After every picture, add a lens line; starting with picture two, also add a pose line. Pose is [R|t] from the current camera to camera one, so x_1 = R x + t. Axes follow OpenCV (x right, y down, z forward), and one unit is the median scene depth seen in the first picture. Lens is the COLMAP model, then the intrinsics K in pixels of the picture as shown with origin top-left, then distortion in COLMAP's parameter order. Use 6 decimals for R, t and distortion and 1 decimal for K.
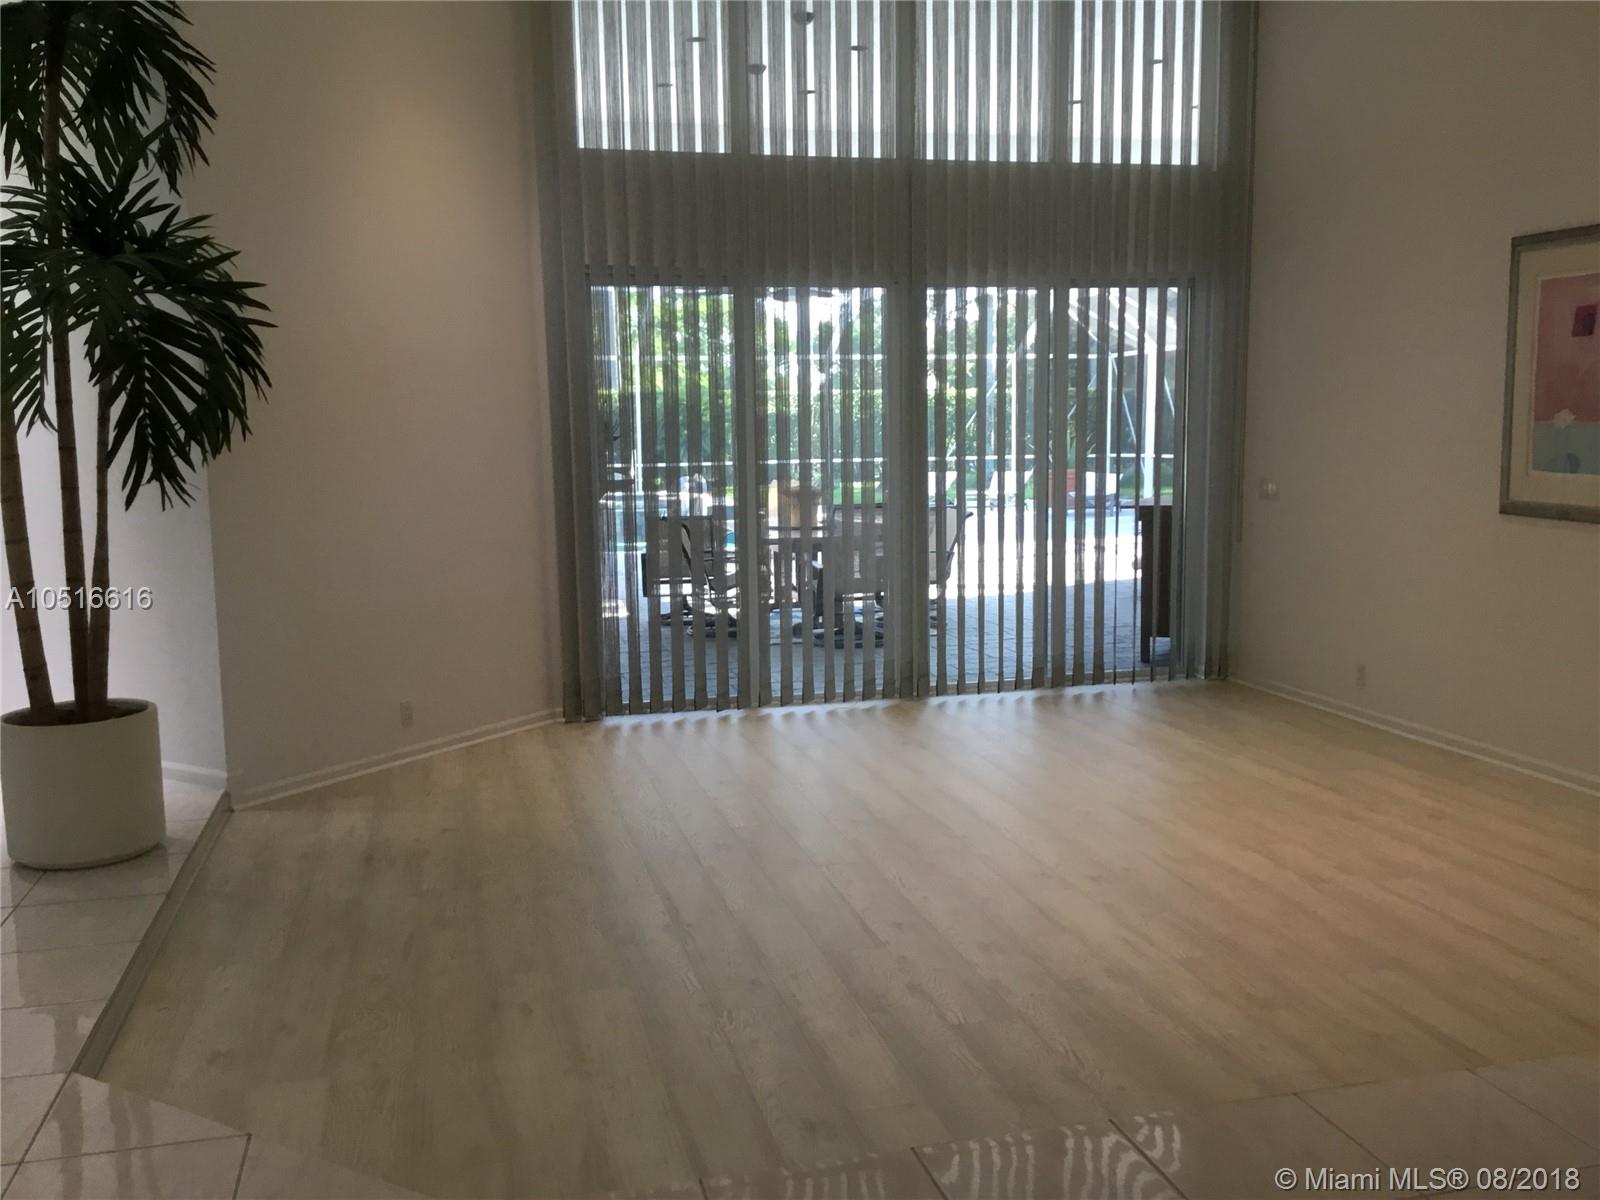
lens RADIAL K [[1440.3, 0, 807.7], [0, 1440.3, 606.9], [0, 0, 1]] dist [0.027975, 0.012797]
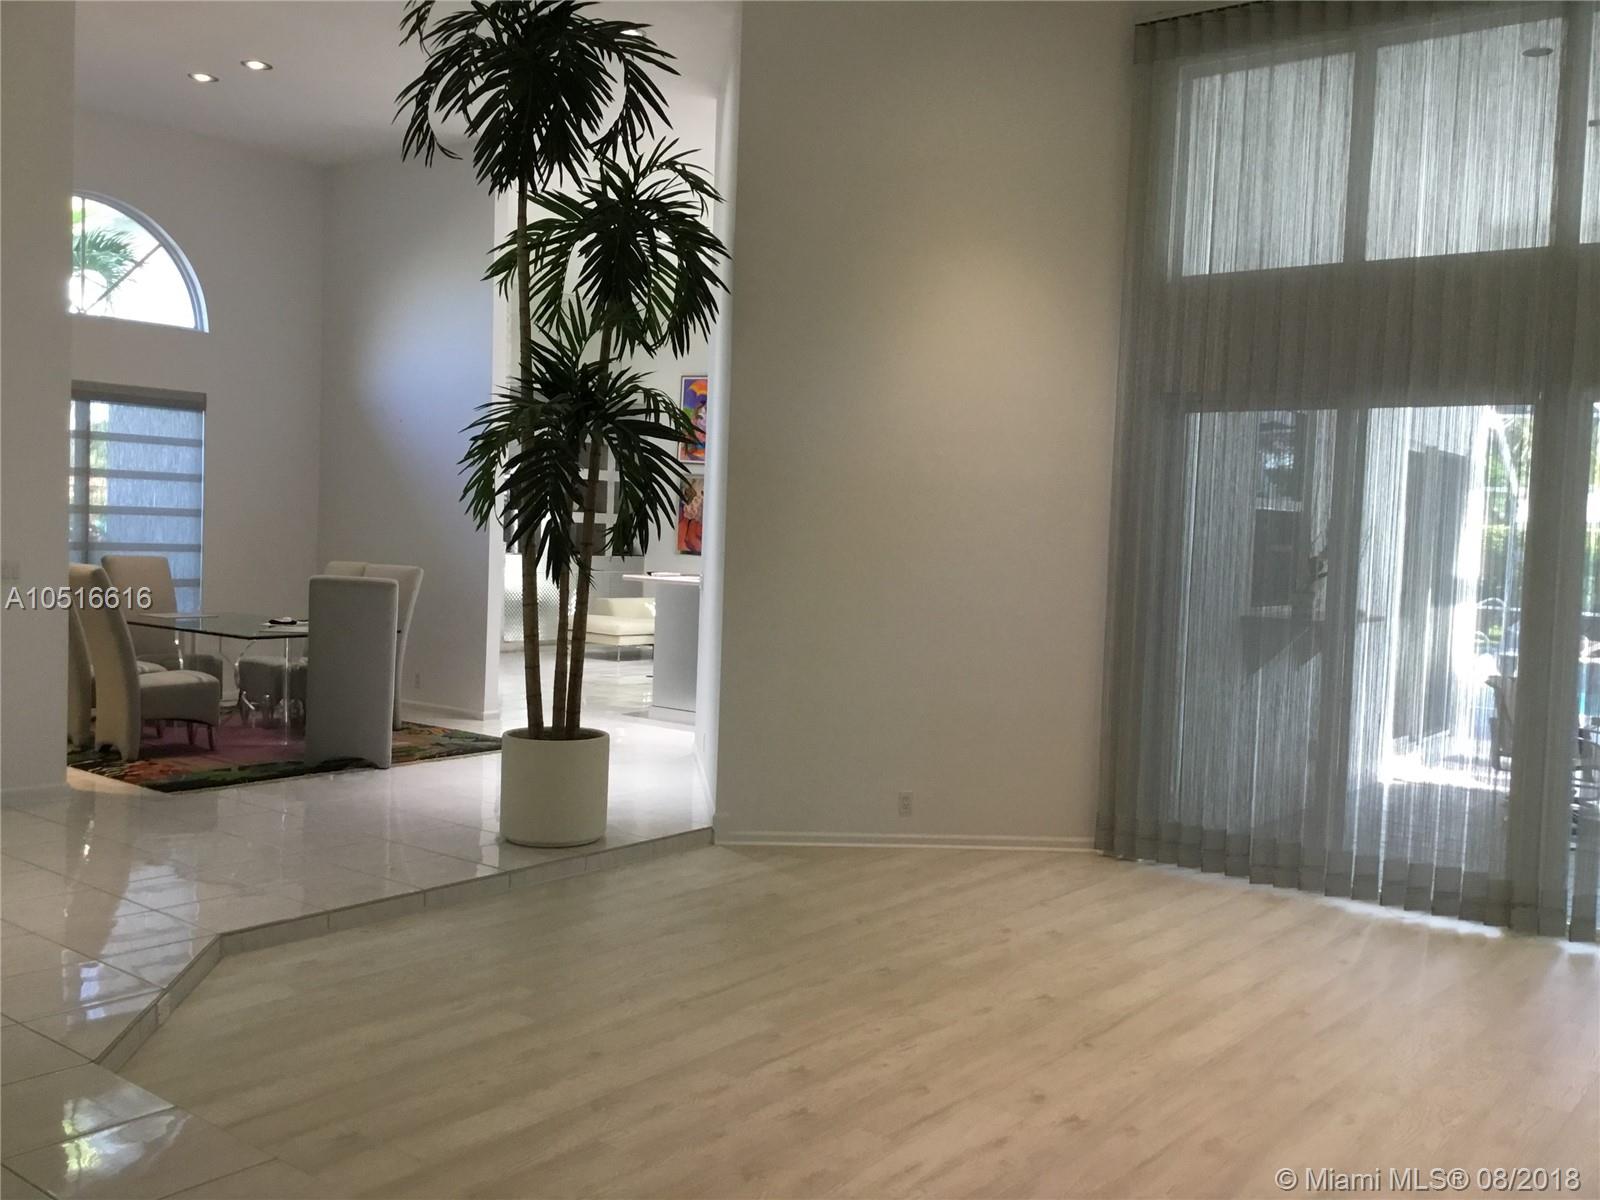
lens RADIAL K [[1440.3, 0, 808.7], [0, 1440.3, 597.7], [0, 0, 1]] dist [0.027975, 0.012797]
pose [[0.617692, 0.077156, -0.782626, 0.829871], [-0.153306, 0.987897, -0.023606, -0.073659], [0.771333, 0.134563, 0.622044, 0.372936]]
